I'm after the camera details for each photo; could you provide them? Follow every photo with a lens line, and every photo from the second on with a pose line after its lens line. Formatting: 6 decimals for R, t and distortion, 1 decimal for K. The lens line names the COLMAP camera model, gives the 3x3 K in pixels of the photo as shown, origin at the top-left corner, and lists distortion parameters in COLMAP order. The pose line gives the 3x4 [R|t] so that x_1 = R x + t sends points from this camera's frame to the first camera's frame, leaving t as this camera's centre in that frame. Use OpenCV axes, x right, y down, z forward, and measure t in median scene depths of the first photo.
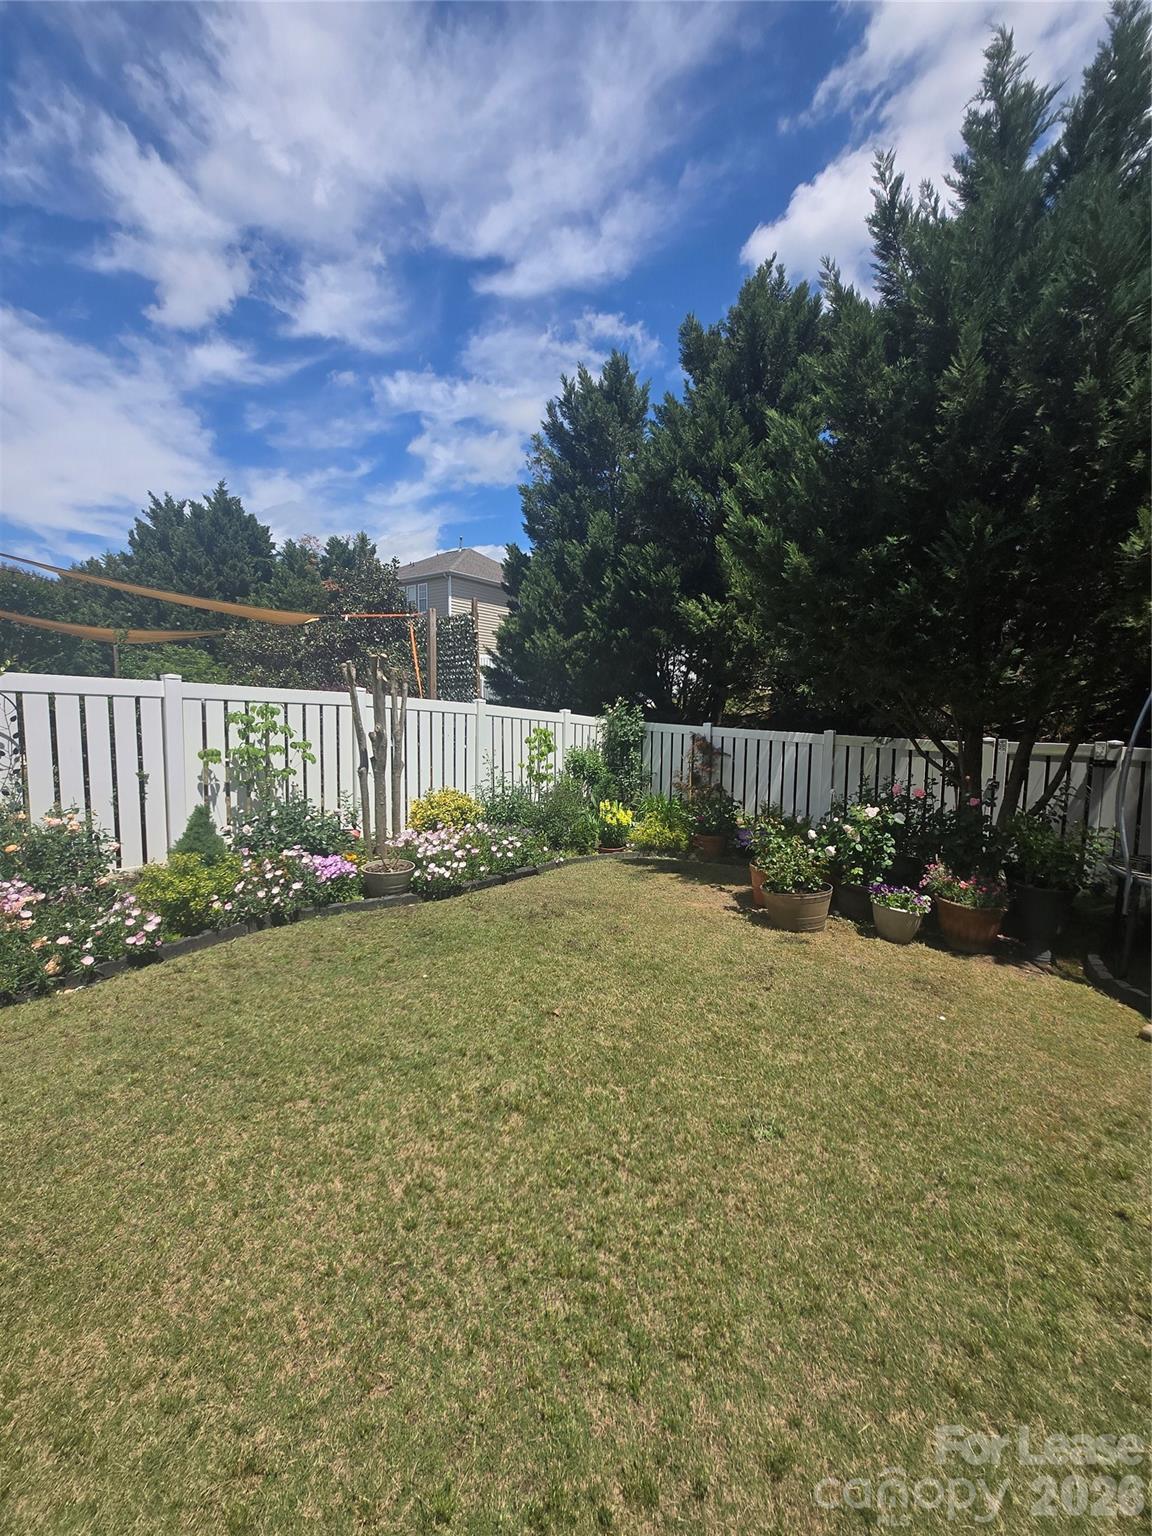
lens RADIAL K [[609.2, 0, 576.0], [0, 609.2, 768.0], [0, 0, 1]] dist [0.015231, -0.000050]
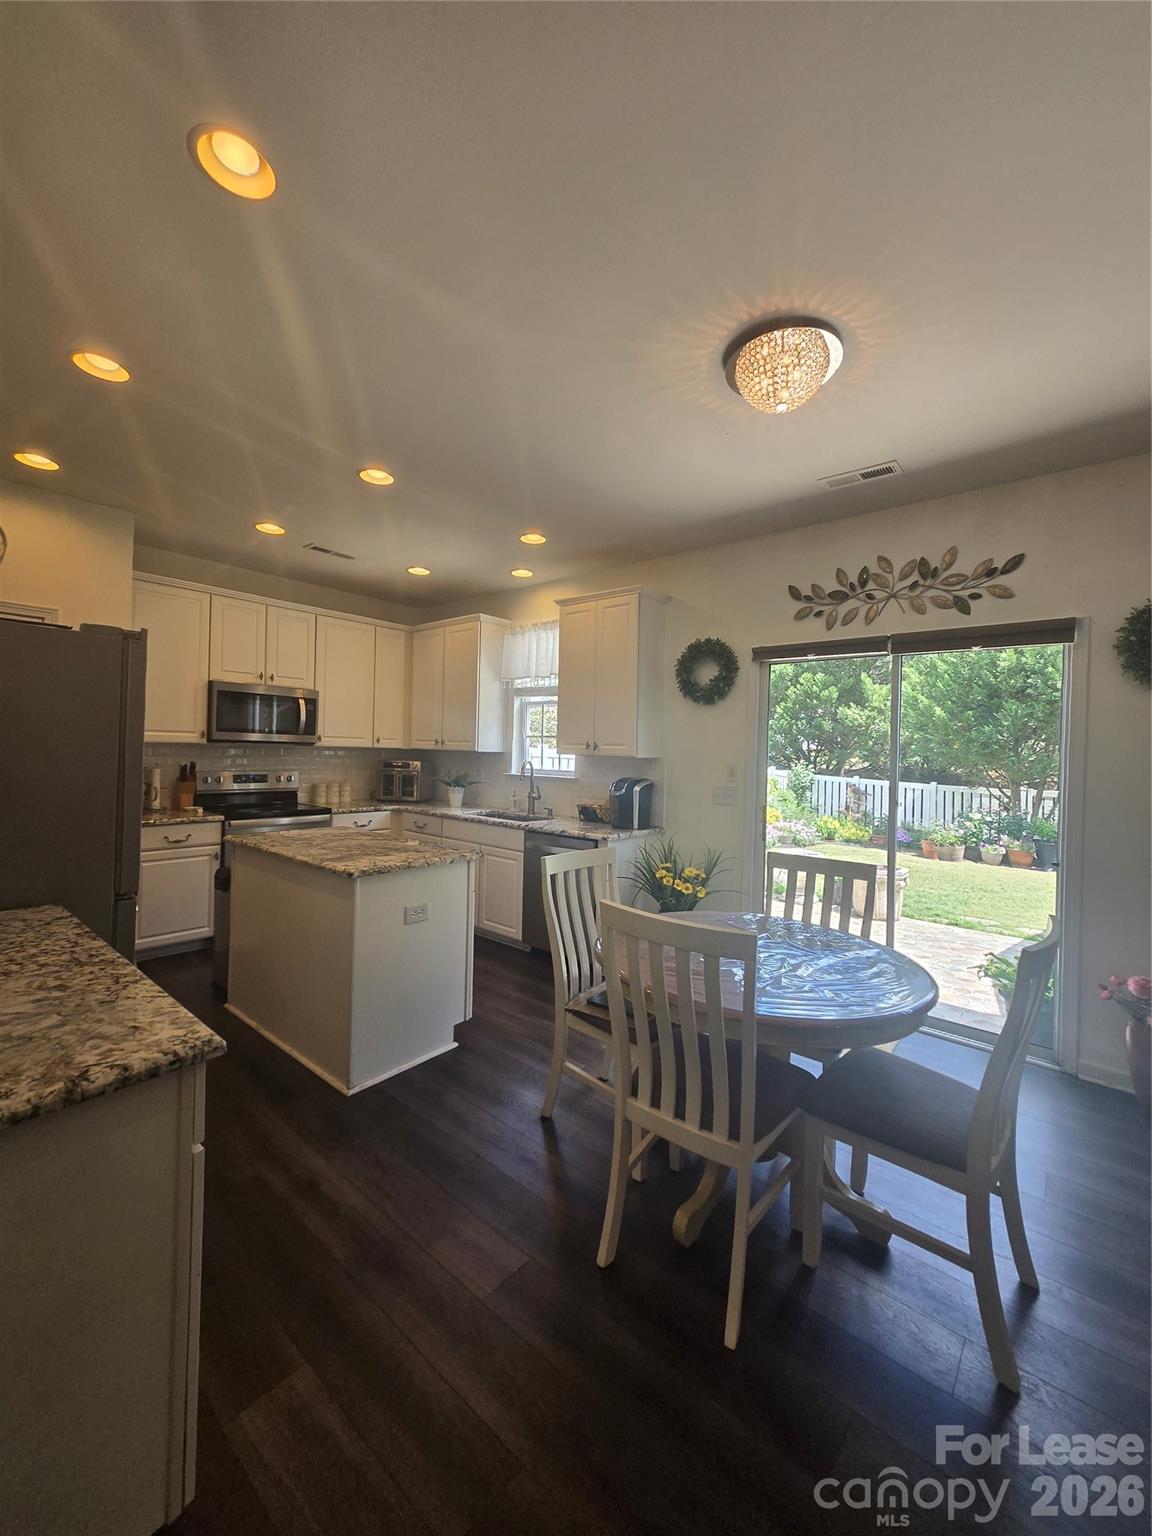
lens RADIAL K [[599.5, 0, 574.6], [0, 599.5, 762.5], [0, 0, 1]] dist [0.002910, -0.000297]
pose [[0.998981, 0.015294, -0.042459, -0.816465], [-0.018487, 0.996947, -0.075855, 0.051472], [0.041169, 0.076562, 0.996215, -1.177914]]
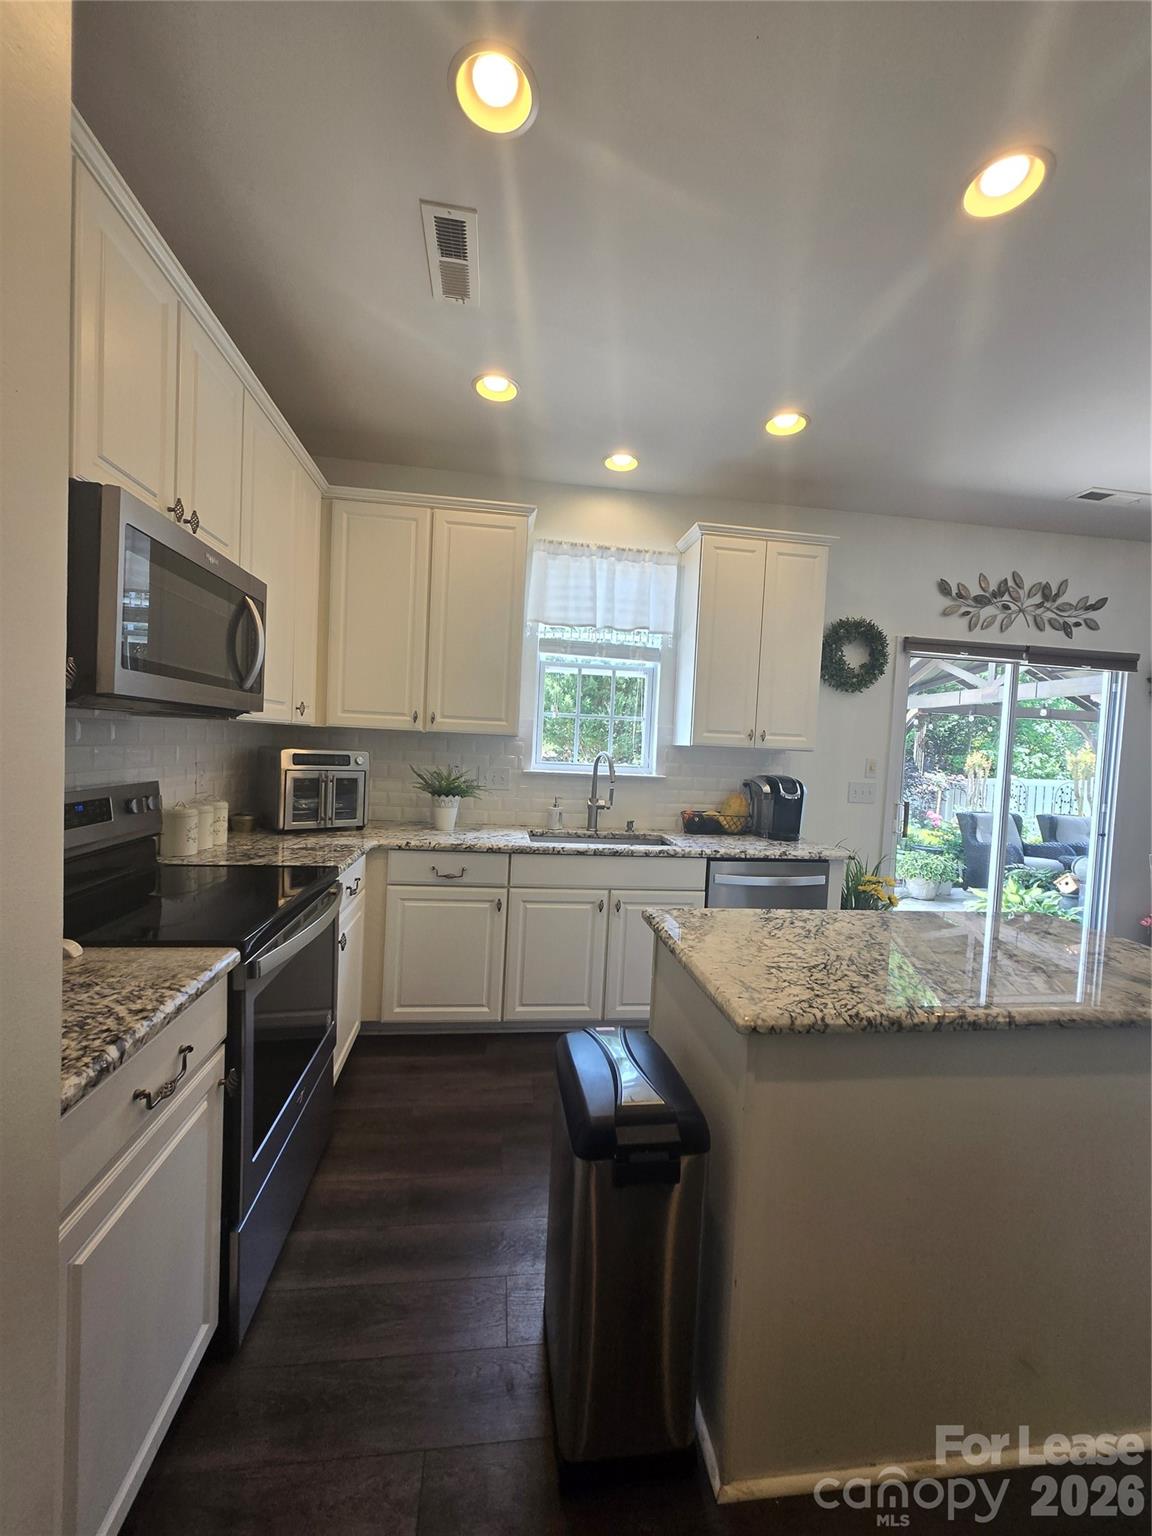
lens RADIAL K [[609.2, 0, 576.0], [0, 609.2, 768.0], [0, 0, 1]] dist [0.015231, -0.000050]
pose [[0.698398, -0.010624, 0.715631, -3.183566], [0.028629, 0.999504, -0.013101, -0.144611], [-0.715137, 0.029637, 0.698356, 0.863997]]
